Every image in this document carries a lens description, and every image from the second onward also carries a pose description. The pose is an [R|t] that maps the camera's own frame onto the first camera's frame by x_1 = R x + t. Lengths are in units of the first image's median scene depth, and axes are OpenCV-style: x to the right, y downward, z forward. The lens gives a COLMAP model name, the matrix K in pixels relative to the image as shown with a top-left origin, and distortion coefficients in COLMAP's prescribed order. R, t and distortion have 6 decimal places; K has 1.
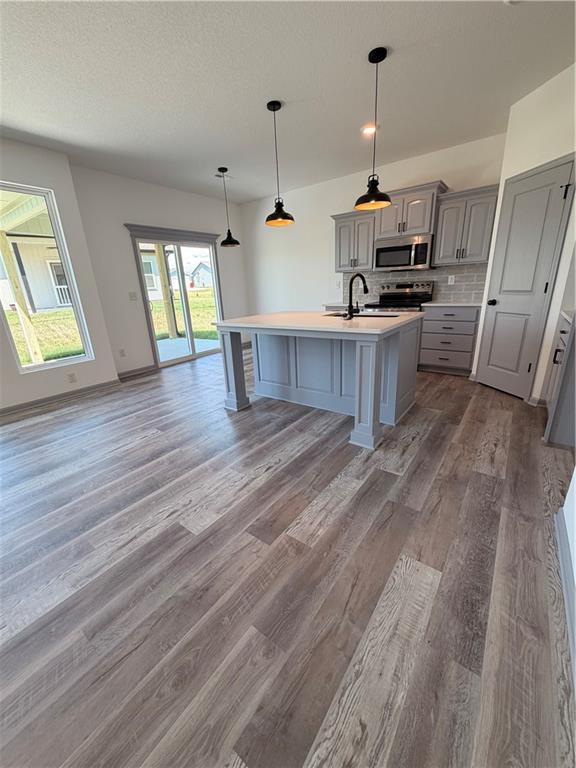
lens RADIAL K [[305.7, 0, 286.7], [0, 305.7, 385.2], [0, 0, 1]] dist [-0.000698, 0.000095]
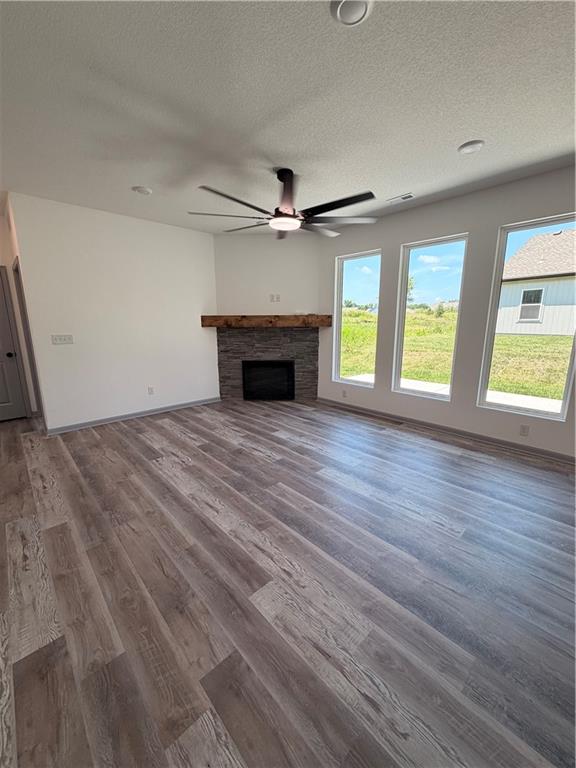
lens RADIAL K [[305.7, 0, 286.0], [0, 305.7, 382.7], [0, 0, 1]] dist [-0.000698, 0.000095]
pose [[-0.174003, 0.243783, -0.954093, 0.428686], [-0.296770, 0.910846, 0.286857, -0.432791], [0.938962, 0.333060, -0.086143, 0.919213]]
